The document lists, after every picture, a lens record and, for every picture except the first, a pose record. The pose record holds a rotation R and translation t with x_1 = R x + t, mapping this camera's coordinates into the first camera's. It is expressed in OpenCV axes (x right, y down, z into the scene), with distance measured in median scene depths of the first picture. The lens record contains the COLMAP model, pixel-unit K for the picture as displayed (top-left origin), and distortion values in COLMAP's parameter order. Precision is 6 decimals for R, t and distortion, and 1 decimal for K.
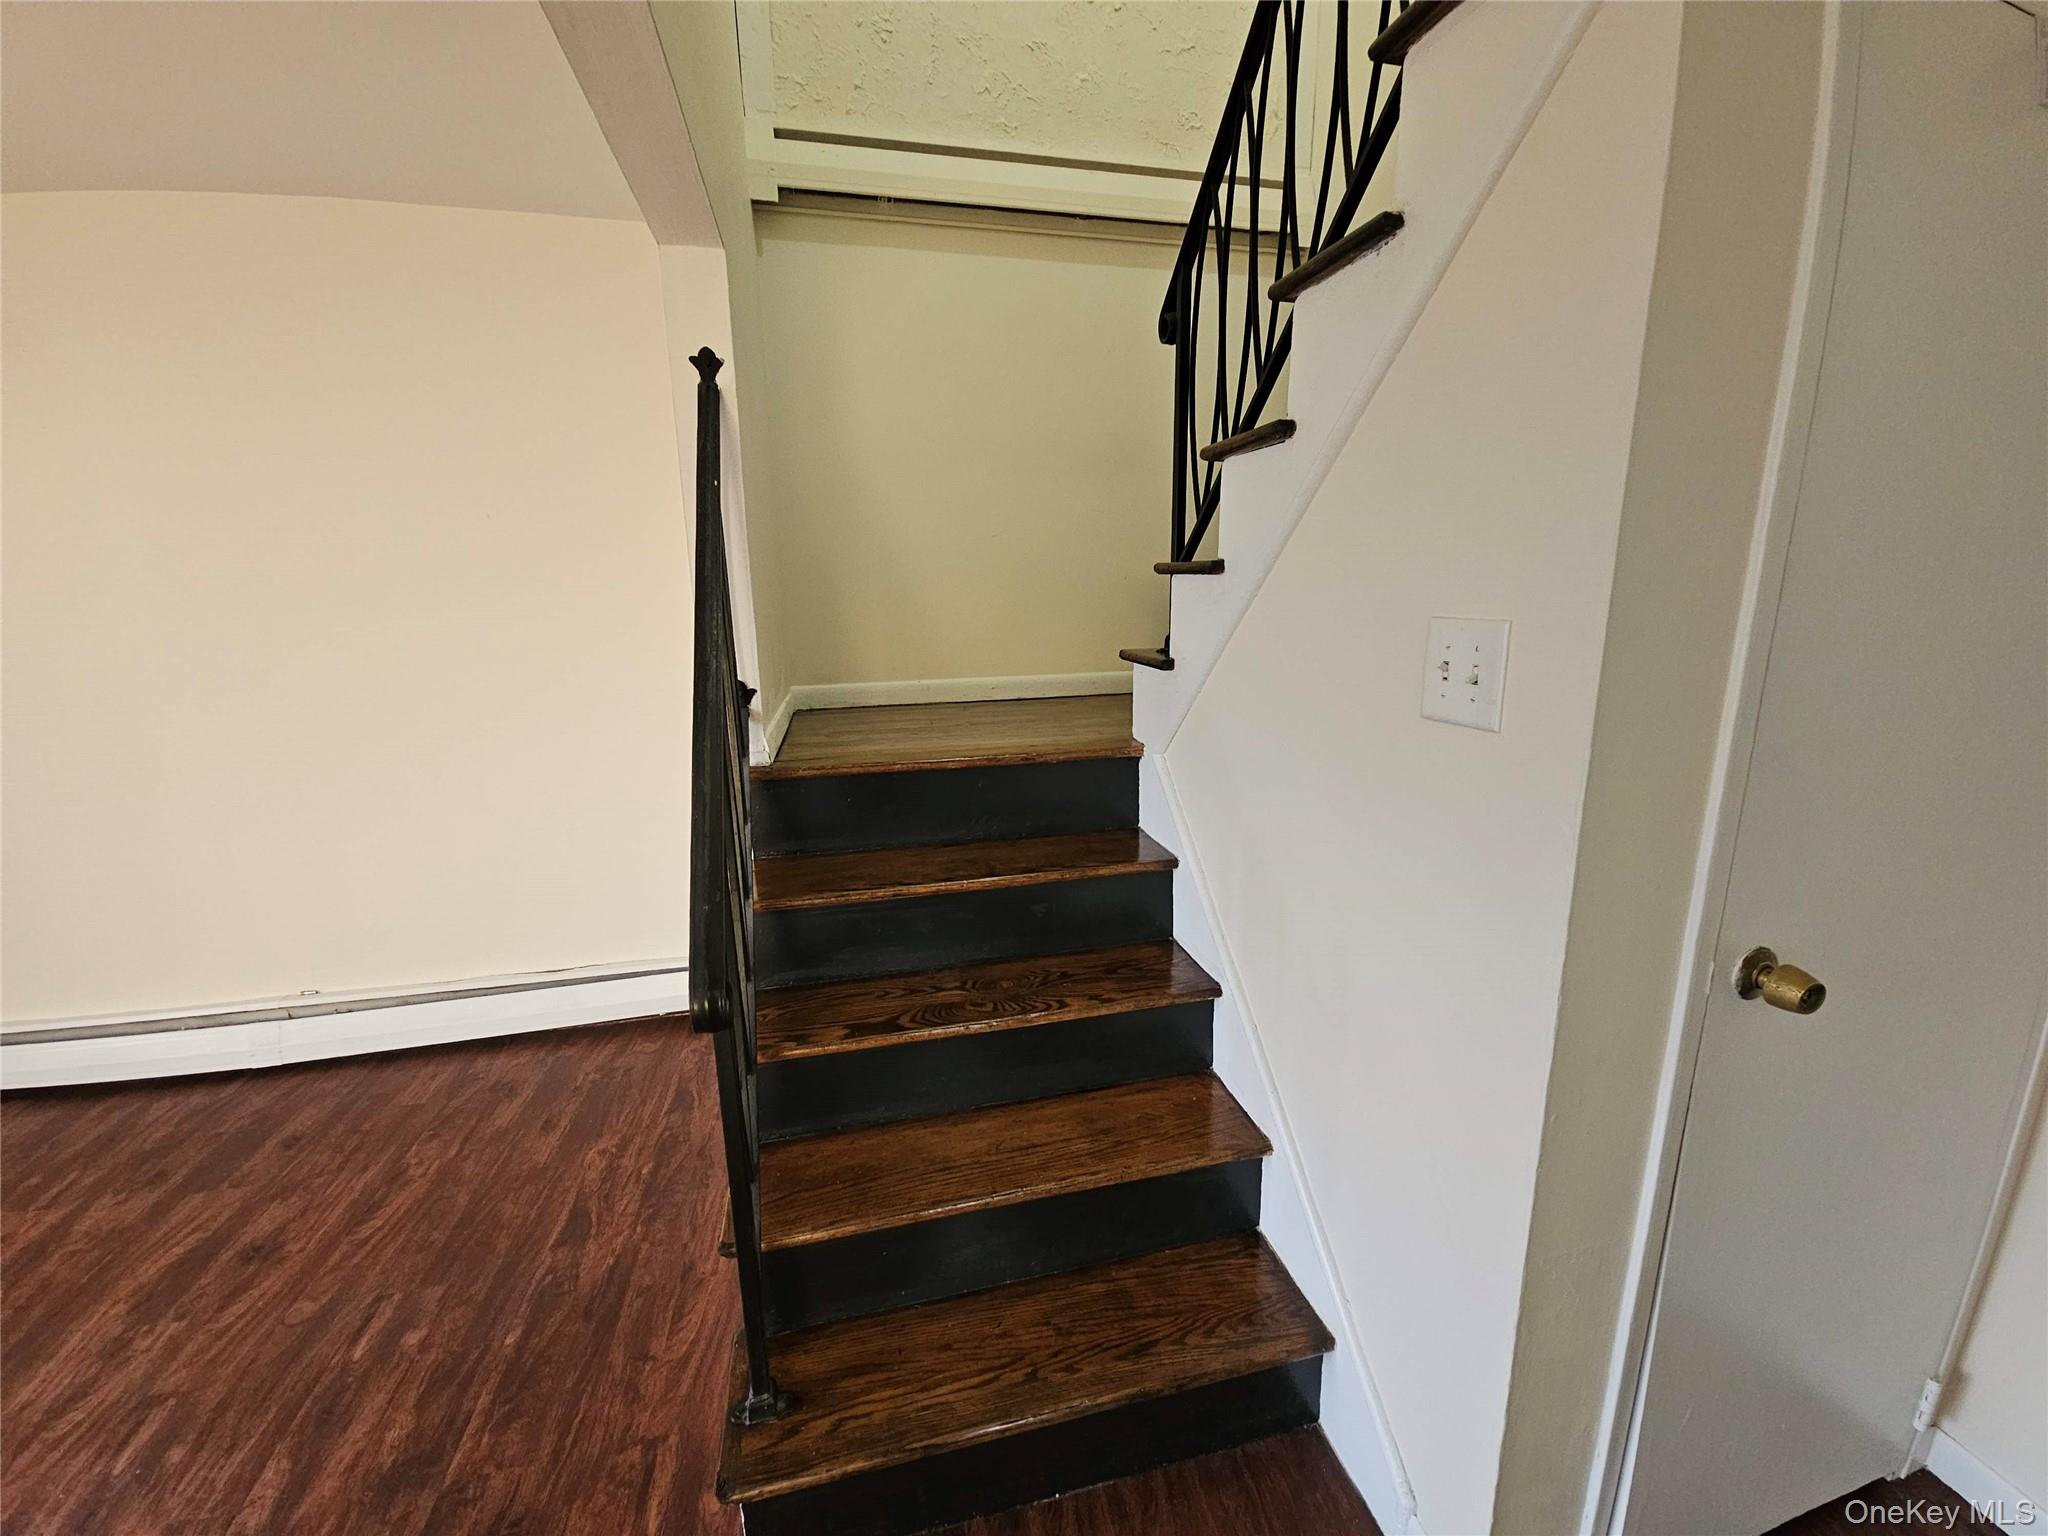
lens RADIAL K [[829.9, 0, 1026.0], [0, 829.9, 759.9], [0, 0, 1]] dist [0.002626, -0.003937]
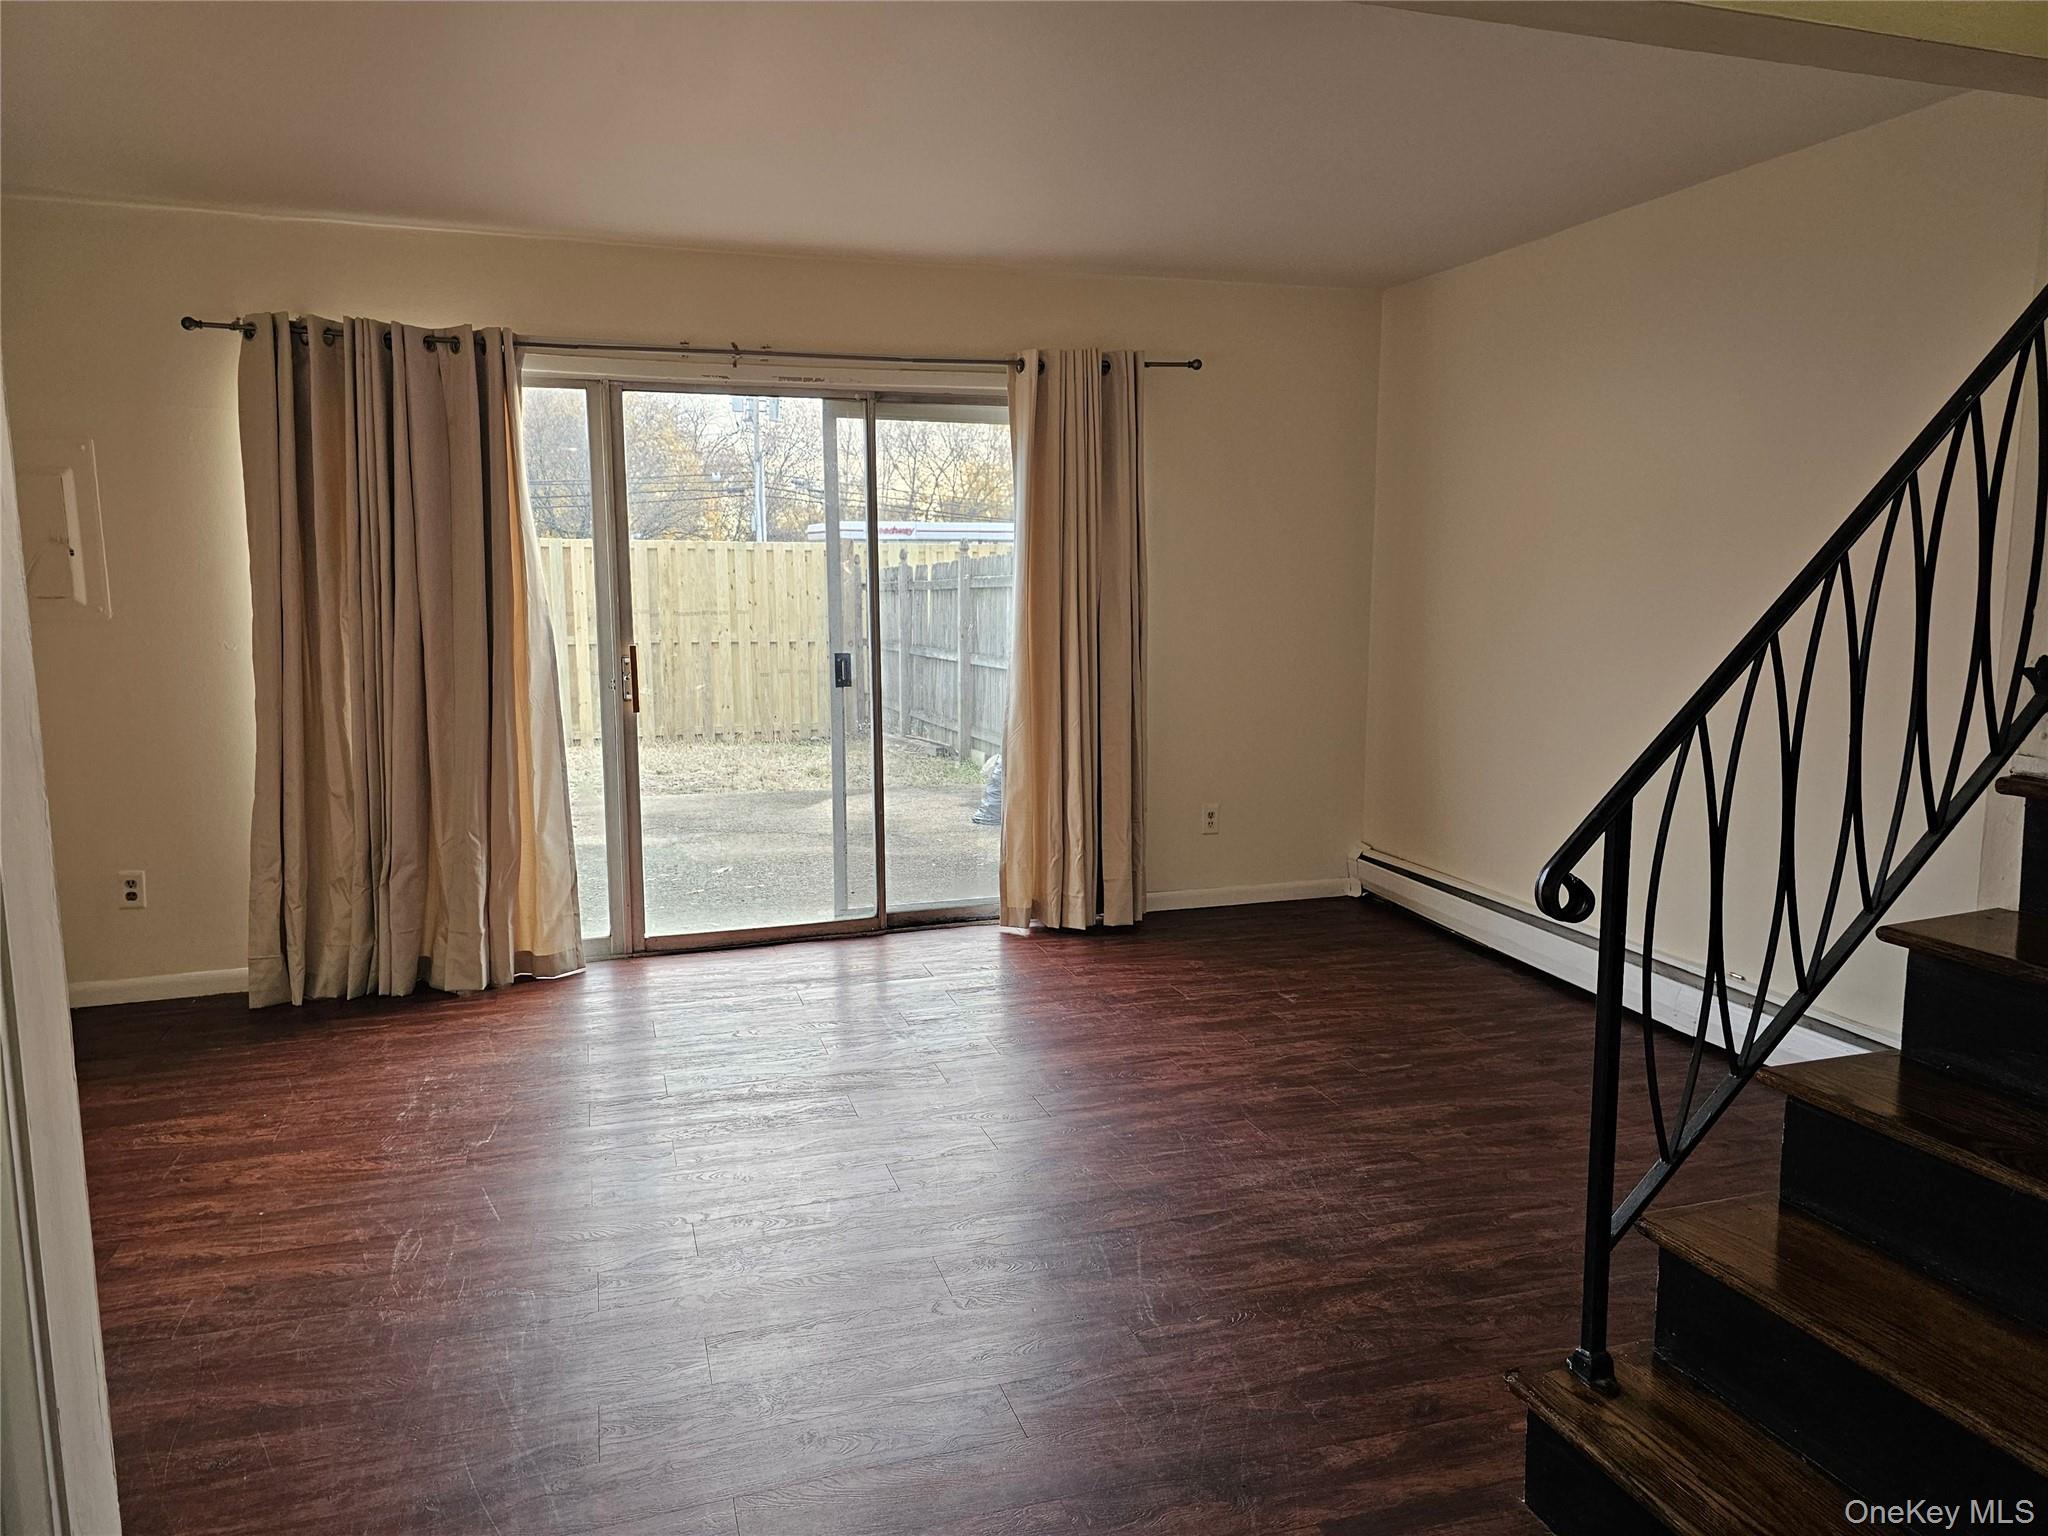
lens RADIAL K [[1368.7, 0, 1029.7], [0, 1368.7, 754.0], [0, 0, 1]] dist [0.060637, -0.055678]
pose [[0.087354, 0.146080, -0.985409, 0.743883], [-0.195385, 0.972489, 0.126844, 0.002073], [0.976829, 0.181453, 0.113493, 0.031416]]
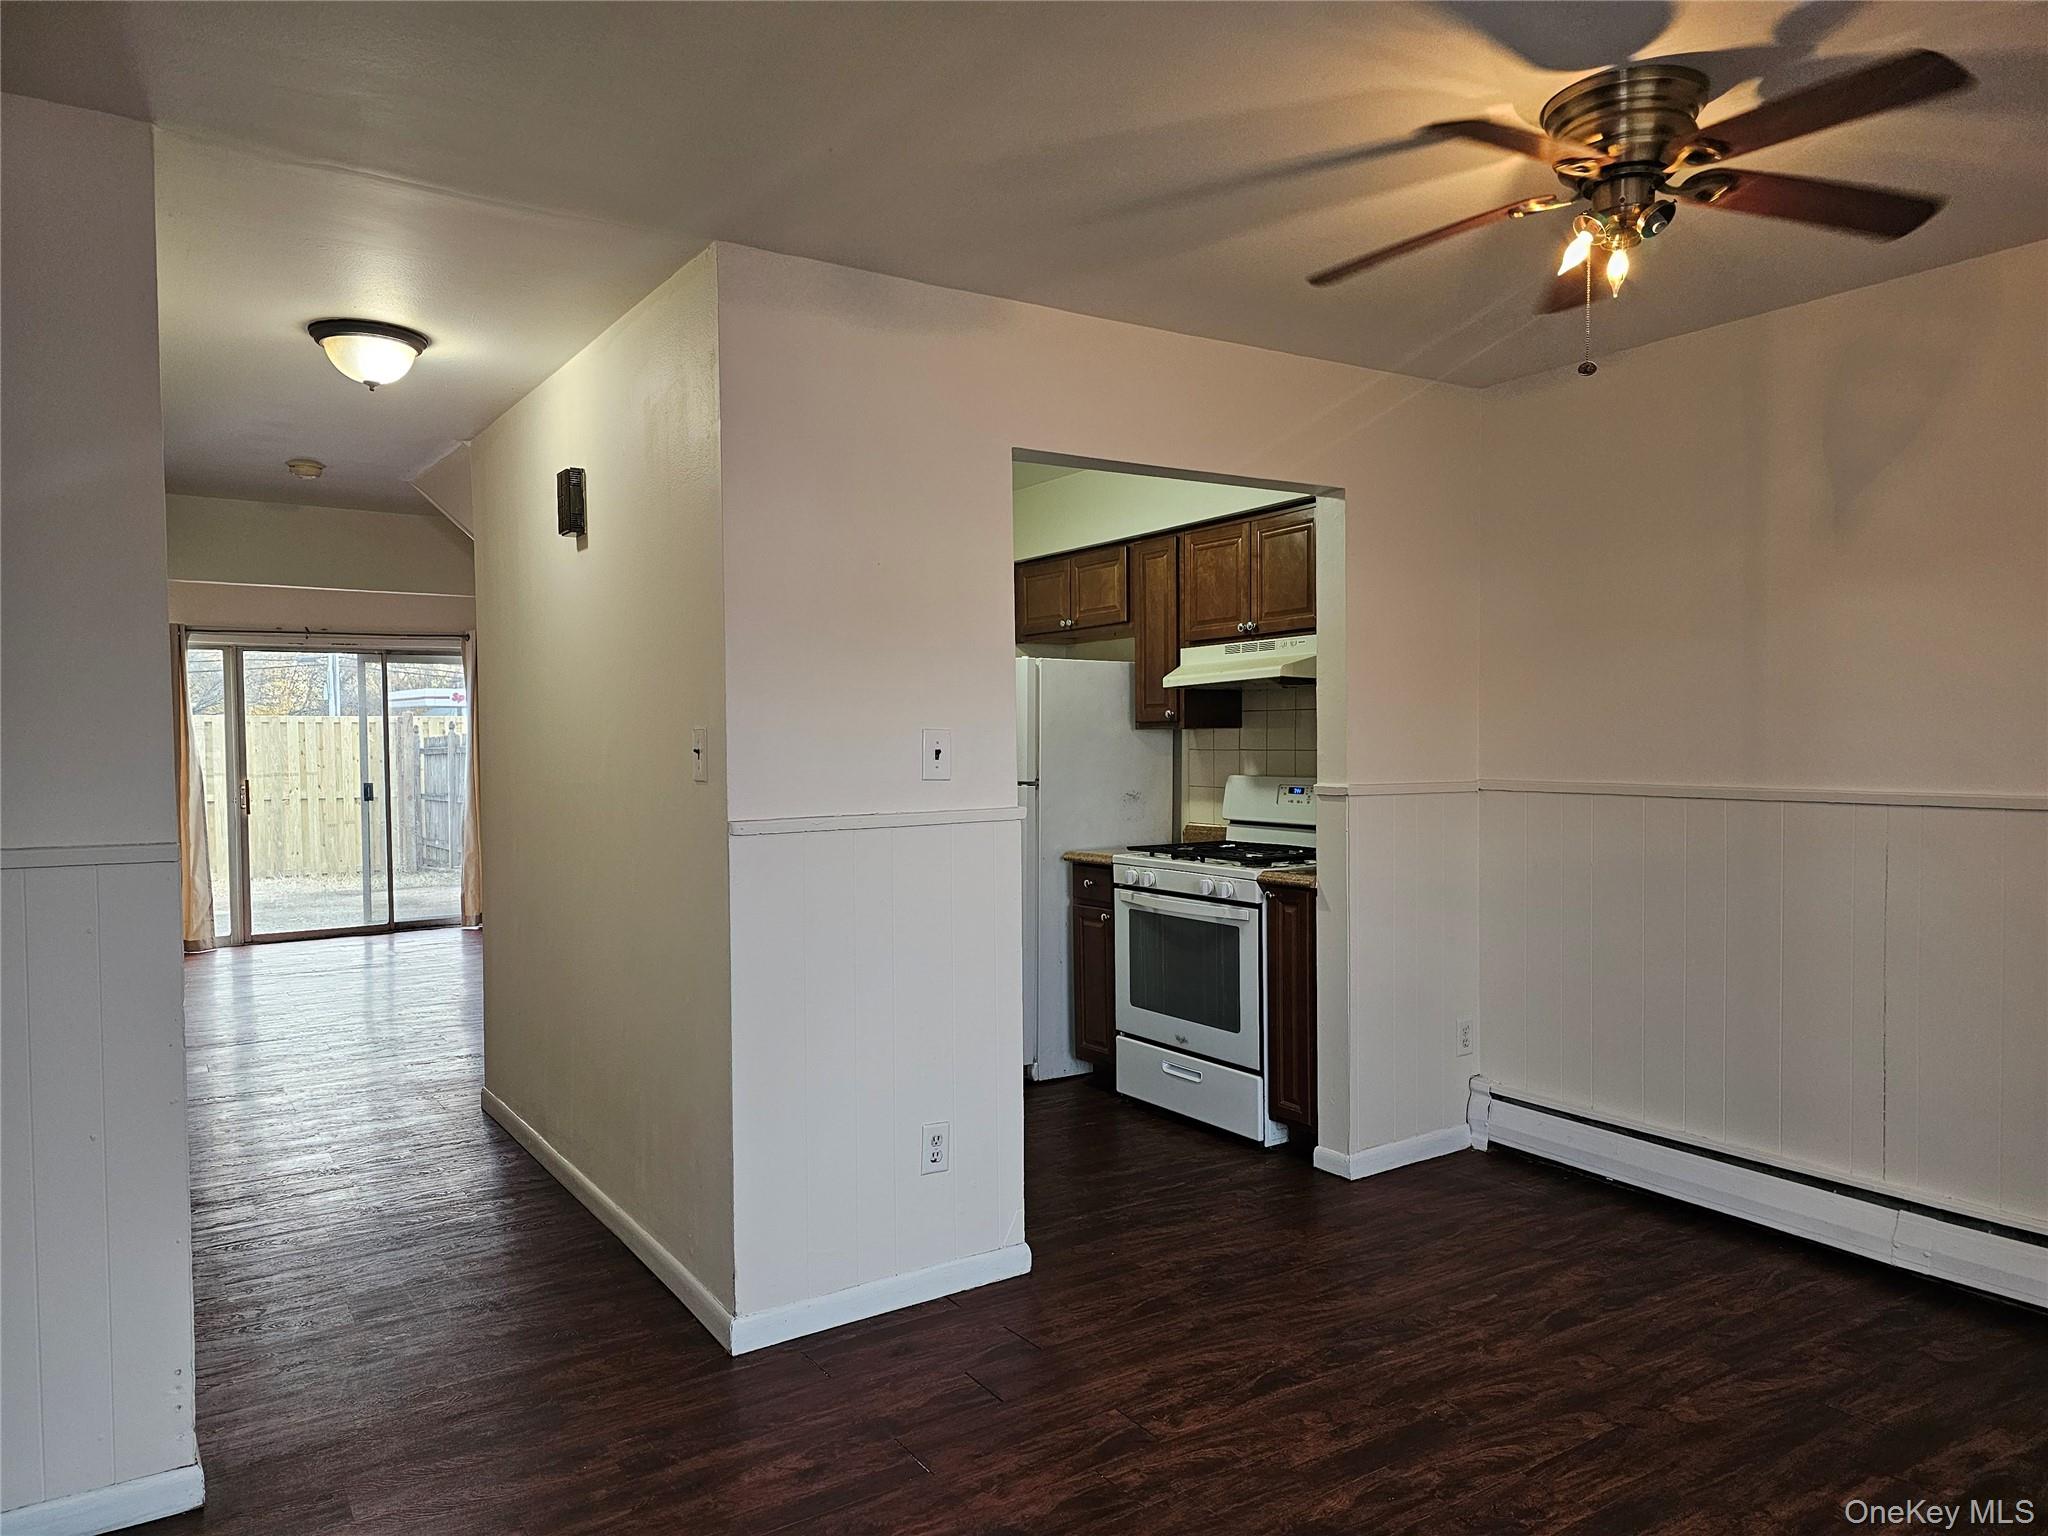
lens RADIAL K [[1368.7, 0, 1026.4], [0, 1368.7, 778.9], [0, 0, 1]] dist [0.060637, -0.055678]
pose [[0.350939, 0.042480, -0.935434, 3.754088], [-0.180516, 0.983301, -0.023069, -0.118837], [0.918834, 0.176957, 0.352747, 0.376714]]
